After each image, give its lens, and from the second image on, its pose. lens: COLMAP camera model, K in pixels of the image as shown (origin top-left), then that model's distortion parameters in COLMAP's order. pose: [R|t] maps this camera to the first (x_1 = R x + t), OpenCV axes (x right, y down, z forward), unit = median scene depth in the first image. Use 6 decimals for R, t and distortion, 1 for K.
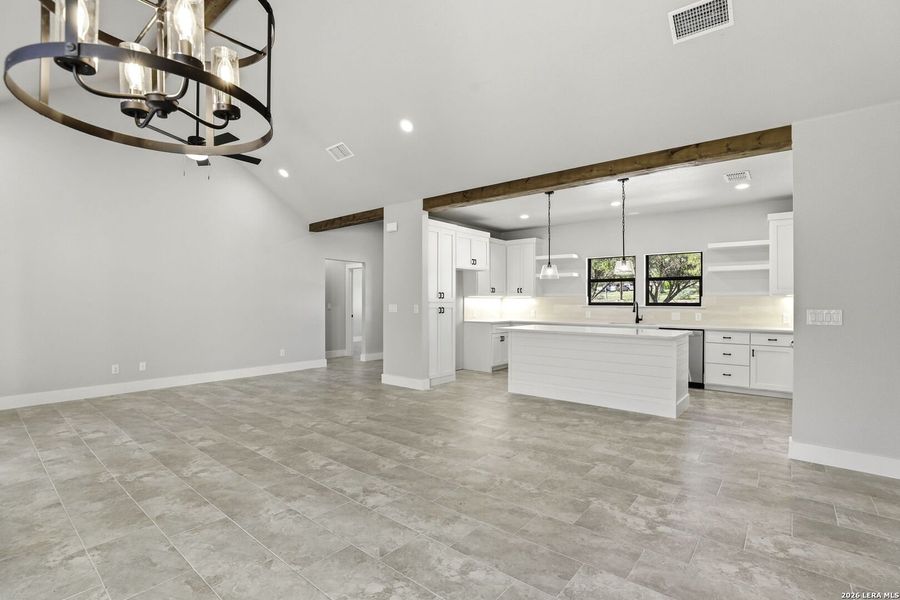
lens RADIAL K [[427.9, 0, 477.0], [0, 427.9, 301.2], [0, 0, 1]] dist [-0.045910, 0.000285]
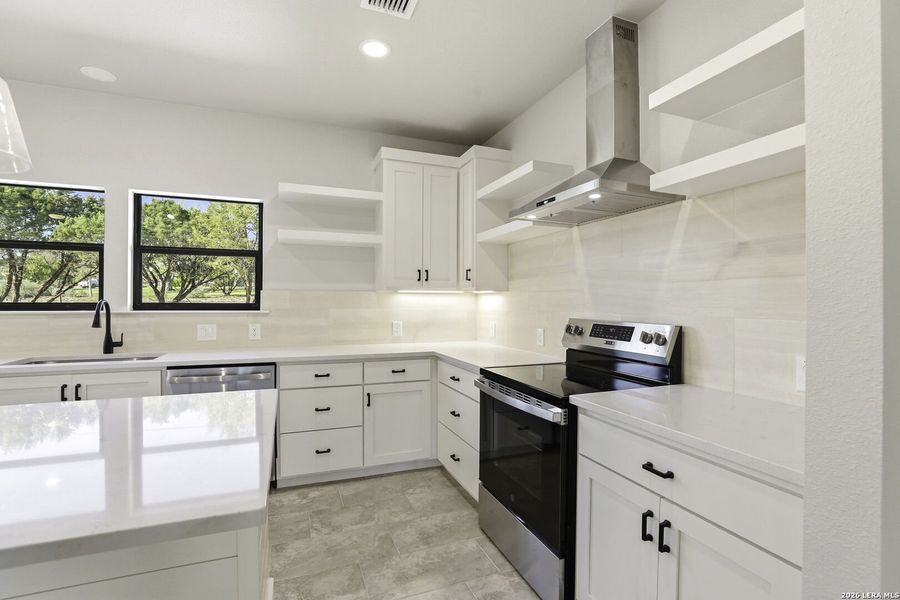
lens RADIAL K [[422.5, 0, 450.0], [0, 422.5, 300.0], [0, 0, 1]] dist [-0.045245, 0.009909]
pose [[0.536190, 0.002228, 0.844095, 0.255430], [-0.001936, 0.999997, -0.001409, 0.000301], [-0.844095, -0.000879, 0.536192, 0.595809]]
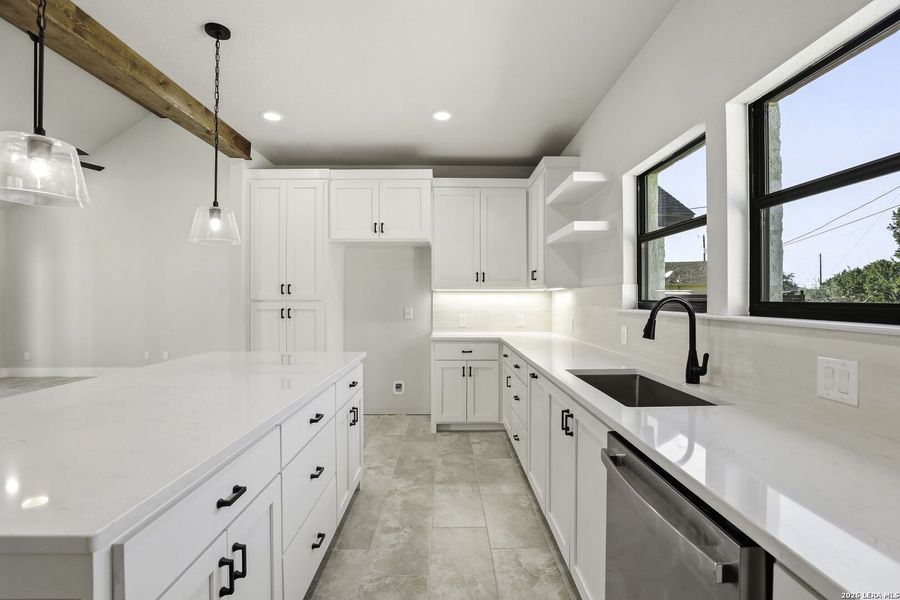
lens RADIAL K [[427.9, 0, 477.0], [0, 427.9, 301.2], [0, 0, 1]] dist [-0.045910, 0.000285]
pose [[0.609448, 0.001542, -0.792825, 0.564772], [0.002367, 0.999990, 0.003764, 0.001946], [0.792823, -0.004171, 0.609438, 0.847676]]
